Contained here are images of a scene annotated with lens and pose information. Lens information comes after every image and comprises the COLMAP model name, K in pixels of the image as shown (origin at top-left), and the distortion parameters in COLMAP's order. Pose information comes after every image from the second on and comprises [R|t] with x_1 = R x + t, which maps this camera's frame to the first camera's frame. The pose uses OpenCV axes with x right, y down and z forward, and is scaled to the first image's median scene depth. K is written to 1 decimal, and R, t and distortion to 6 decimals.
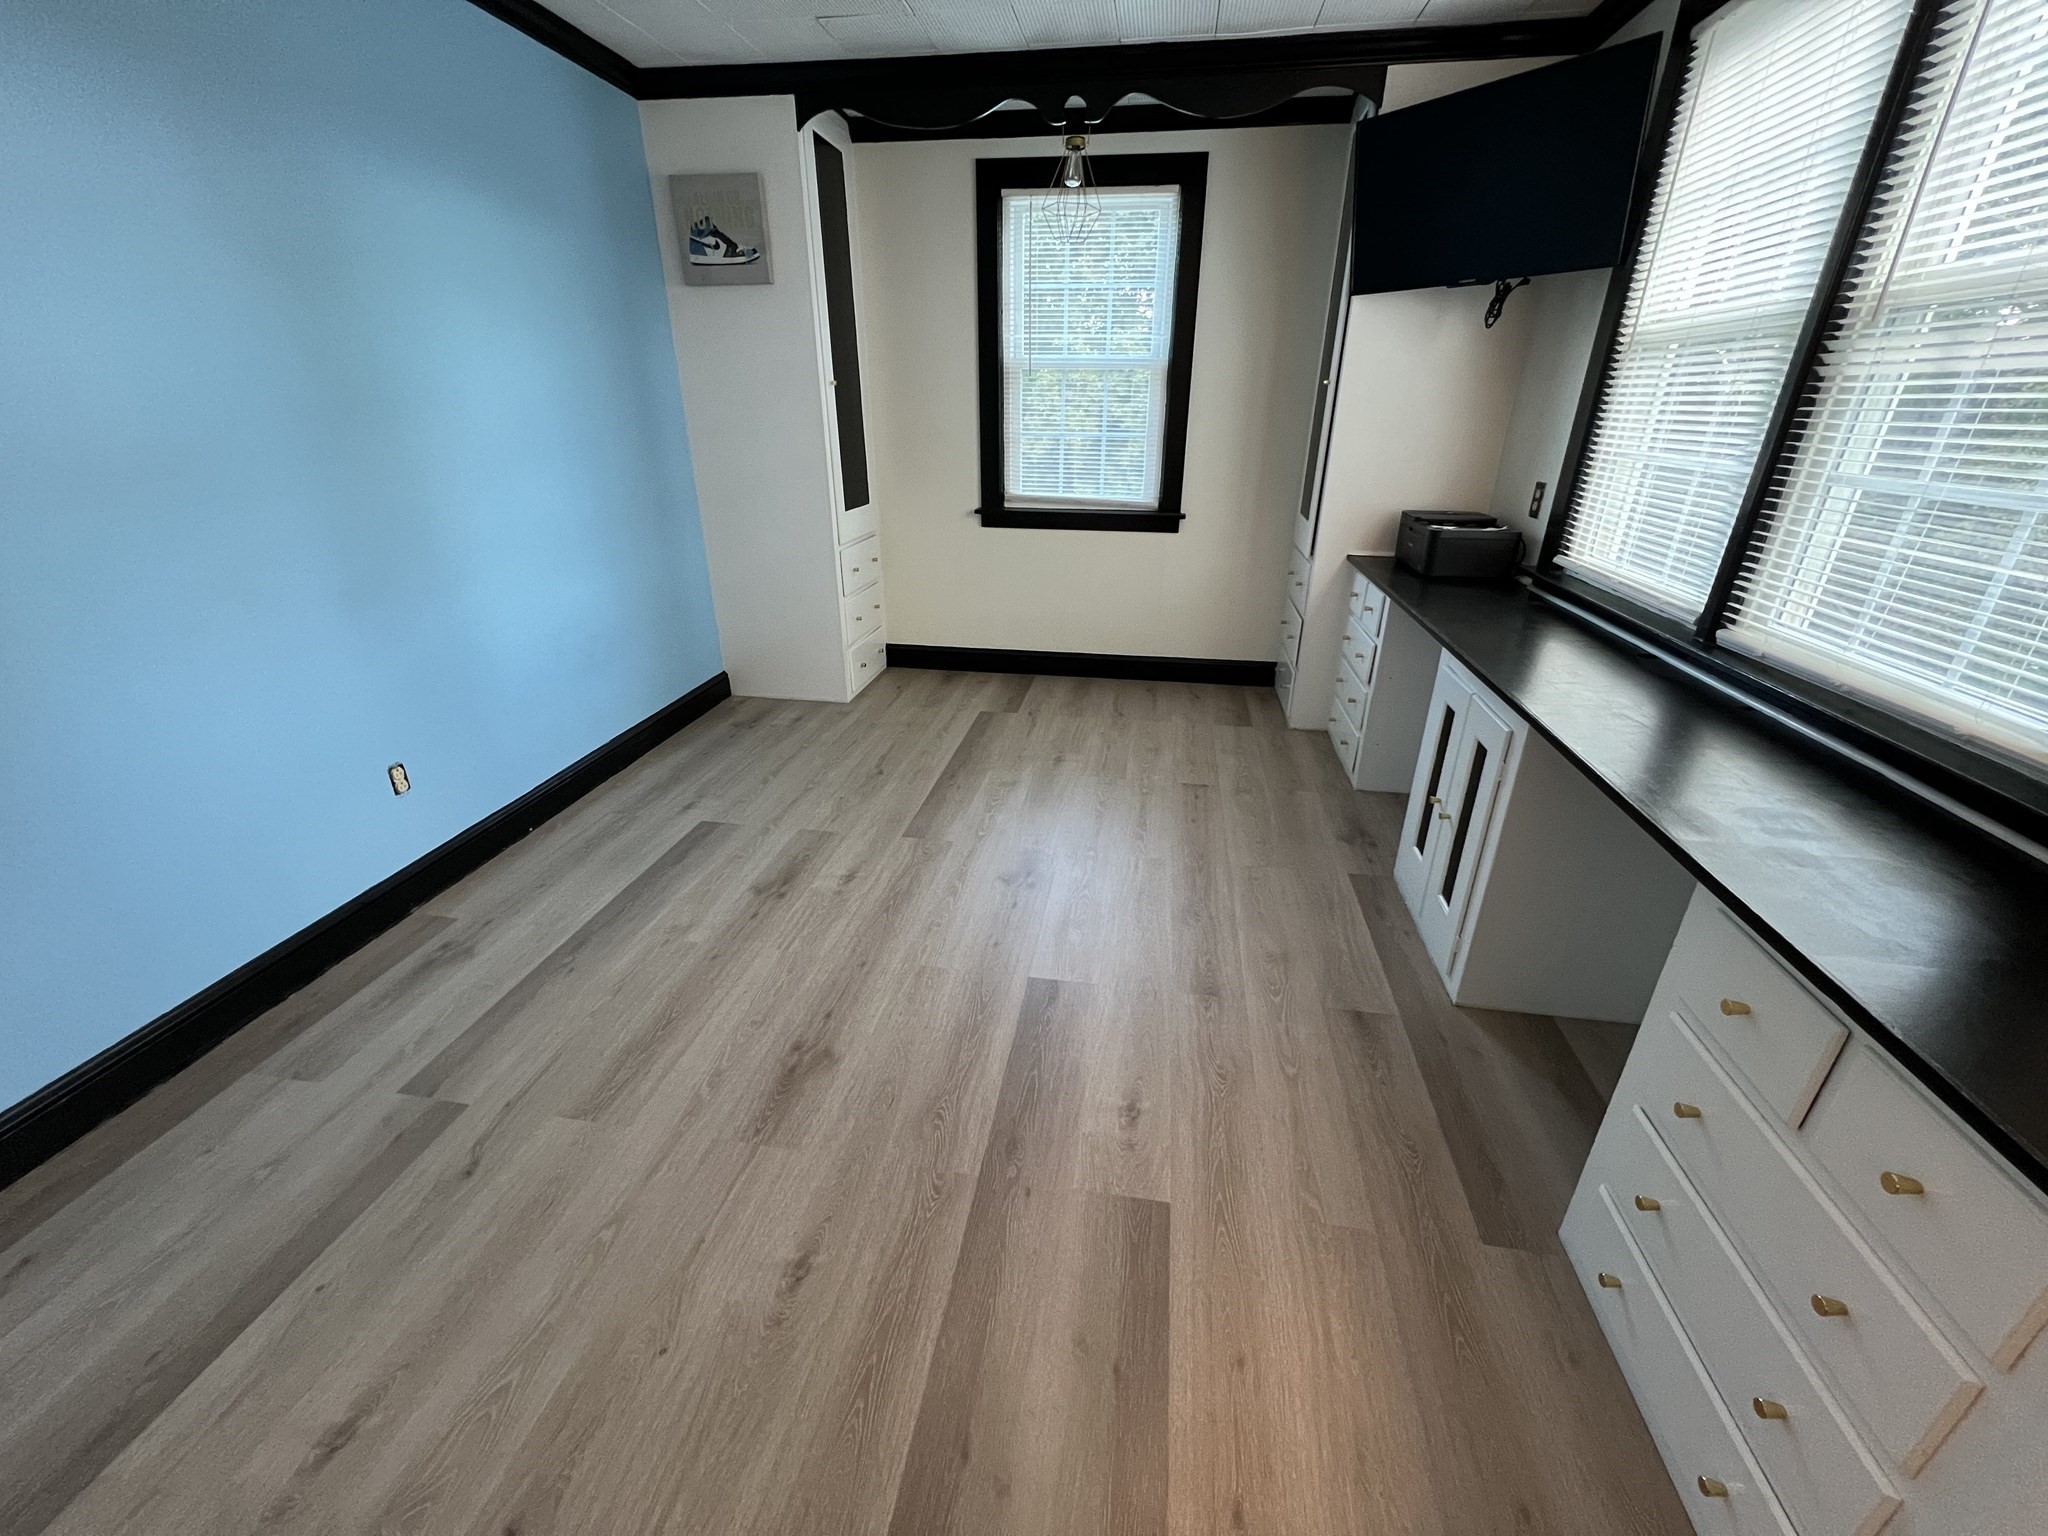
lens RADIAL K [[821.0, 0, 1024.0], [0, 821.0, 768.0], [0, 0, 1]] dist [-0.000914, 0.000510]
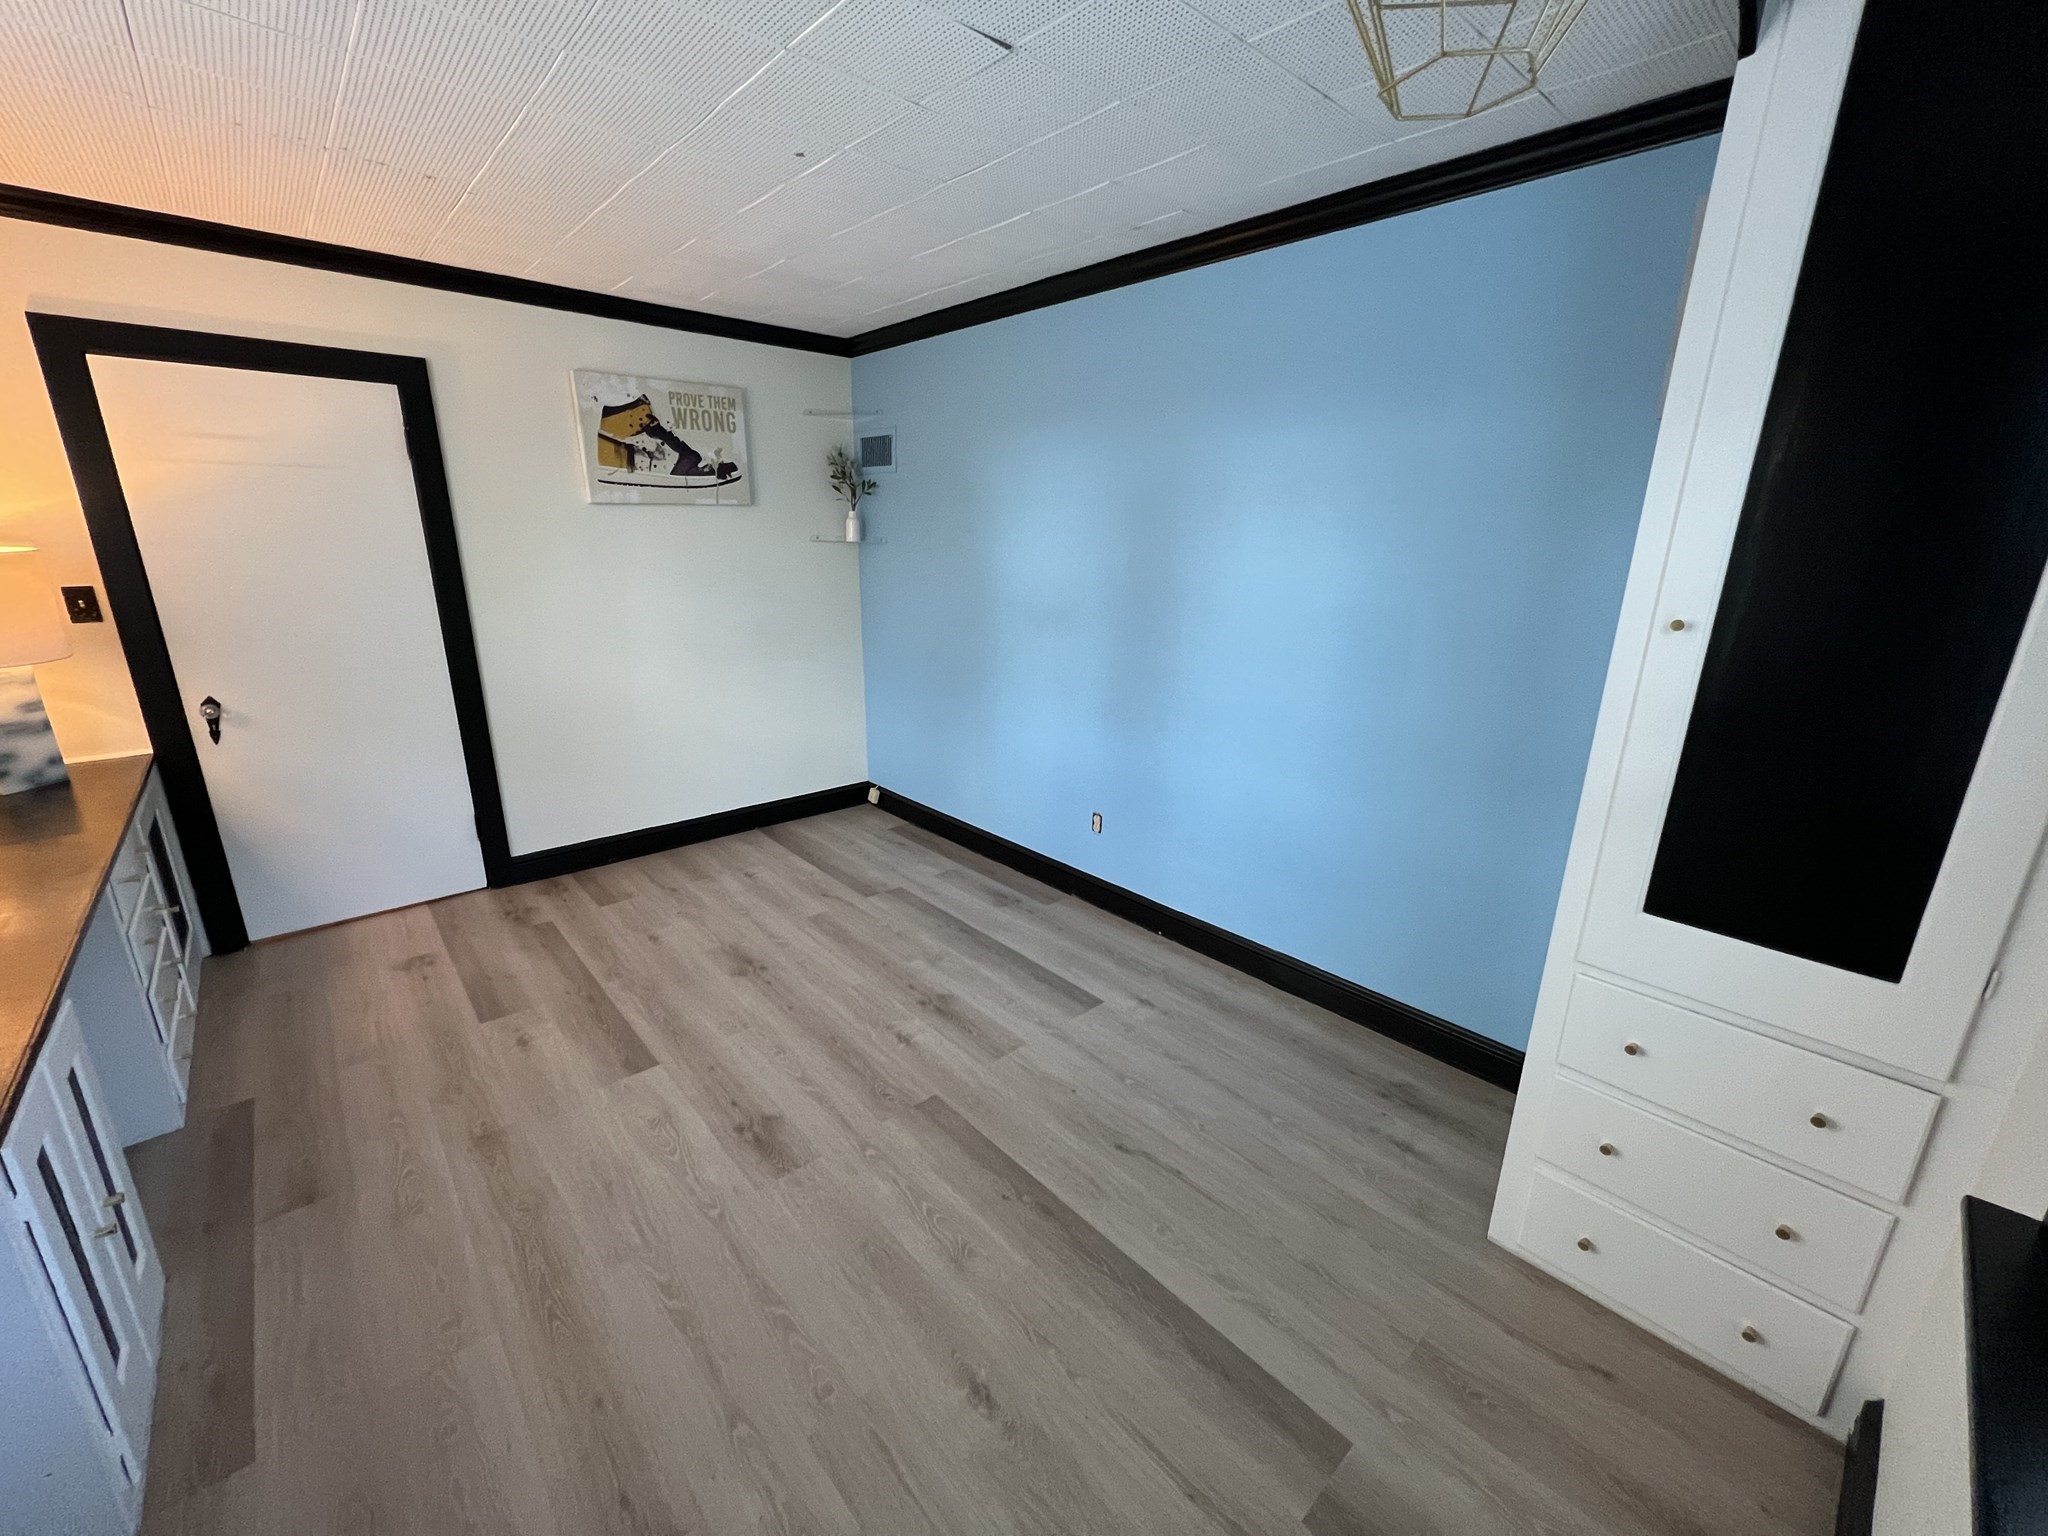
lens RADIAL K [[821.0, 0, 1024.0], [0, 821.0, 768.0], [0, 0, 1]] dist [-0.000914, 0.000510]
pose [[-0.620826, 0.206520, -0.756257, 0.445781], [-0.334801, 0.802432, 0.493974, -0.774515], [0.708860, 0.559868, -0.429028, 1.510056]]
